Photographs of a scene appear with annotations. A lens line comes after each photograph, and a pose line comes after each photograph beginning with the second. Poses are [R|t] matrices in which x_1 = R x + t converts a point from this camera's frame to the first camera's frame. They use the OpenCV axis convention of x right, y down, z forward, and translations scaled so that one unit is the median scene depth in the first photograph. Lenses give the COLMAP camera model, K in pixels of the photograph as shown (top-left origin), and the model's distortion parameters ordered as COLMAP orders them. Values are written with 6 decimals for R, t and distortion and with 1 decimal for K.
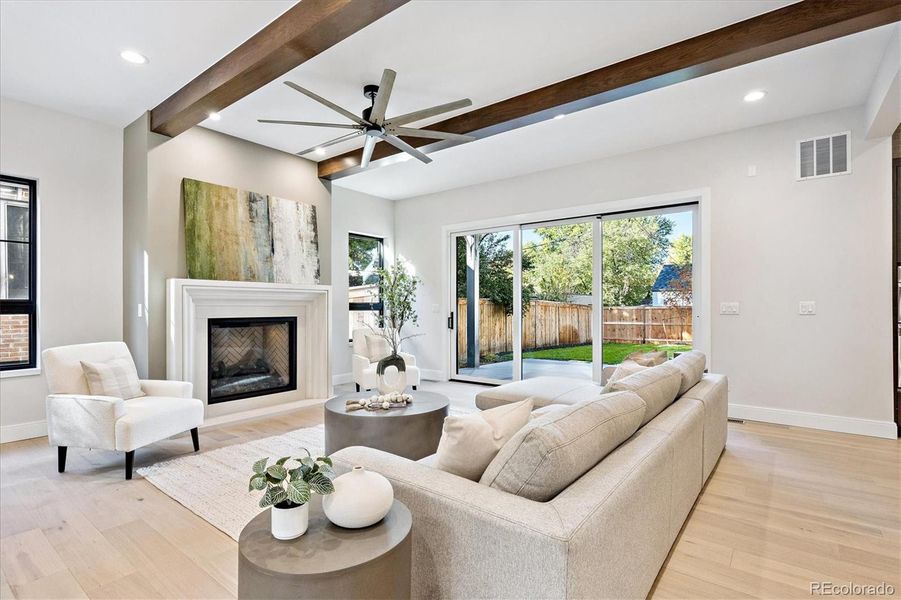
lens RADIAL K [[443.2, 0, 447.9], [0, 443.2, 305.1], [0, 0, 1]] dist [0.001840, -0.000199]
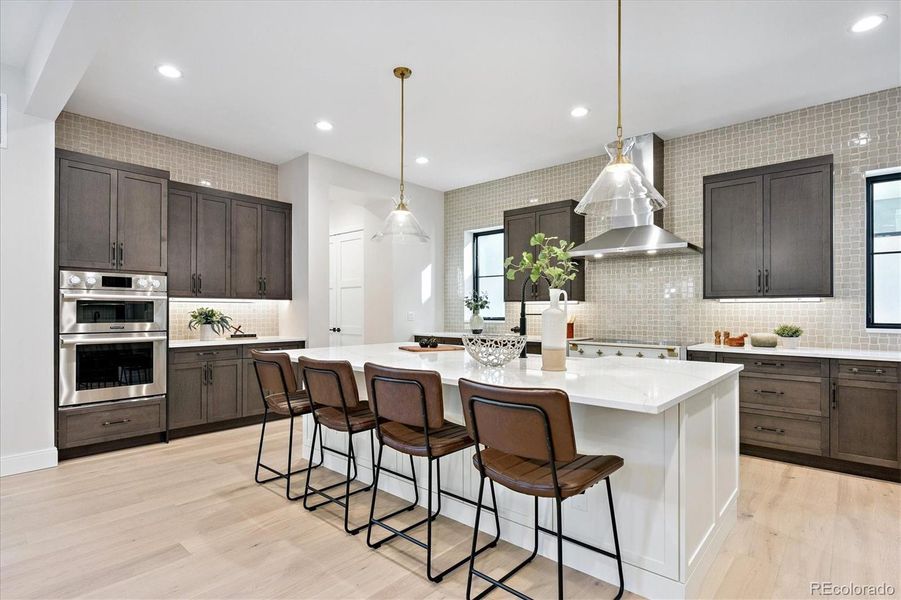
lens RADIAL K [[452.6, 0, 449.8], [0, 452.6, 309.0], [0, 0, 1]] dist [-0.004215, 0.000801]
pose [[0.065362, 0.002457, 0.997859, 0.132757], [-0.006107, 0.999979, -0.002063, -0.010697], [-0.997843, -0.005960, 0.065375, 0.131480]]
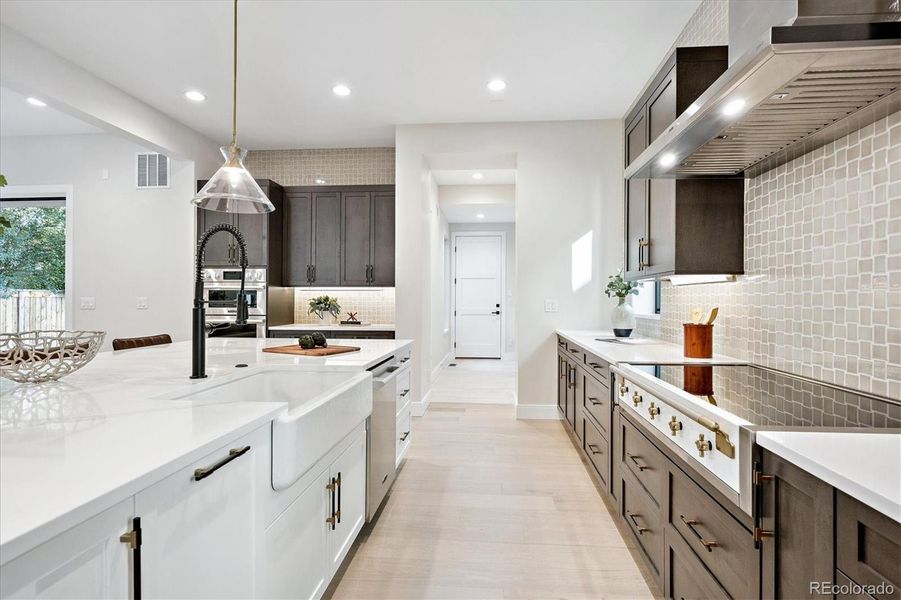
lens RADIAL K [[452.6, 0, 448.6], [0, 452.6, 298.9], [0, 0, 1]] dist [-0.004215, 0.000801]
pose [[0.835592, 0.001262, 0.549350, 0.739501], [-0.003507, 0.999989, 0.003038, -0.008737], [-0.549340, -0.004465, 0.835587, -0.343479]]
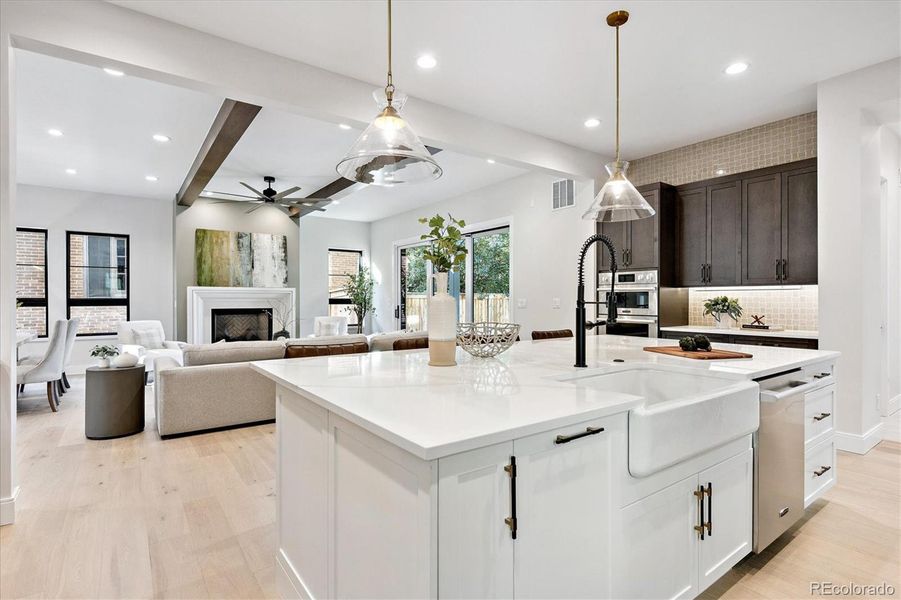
lens RADIAL K [[452.6, 0, 448.9], [0, 452.6, 299.1], [0, 0, 1]] dist [-0.004215, 0.000801]
pose [[0.959618, -0.001765, -0.281302, 0.788346], [0.002462, 0.999995, 0.002124, -0.009210], [0.281297, -0.002731, 0.959617, -0.396092]]
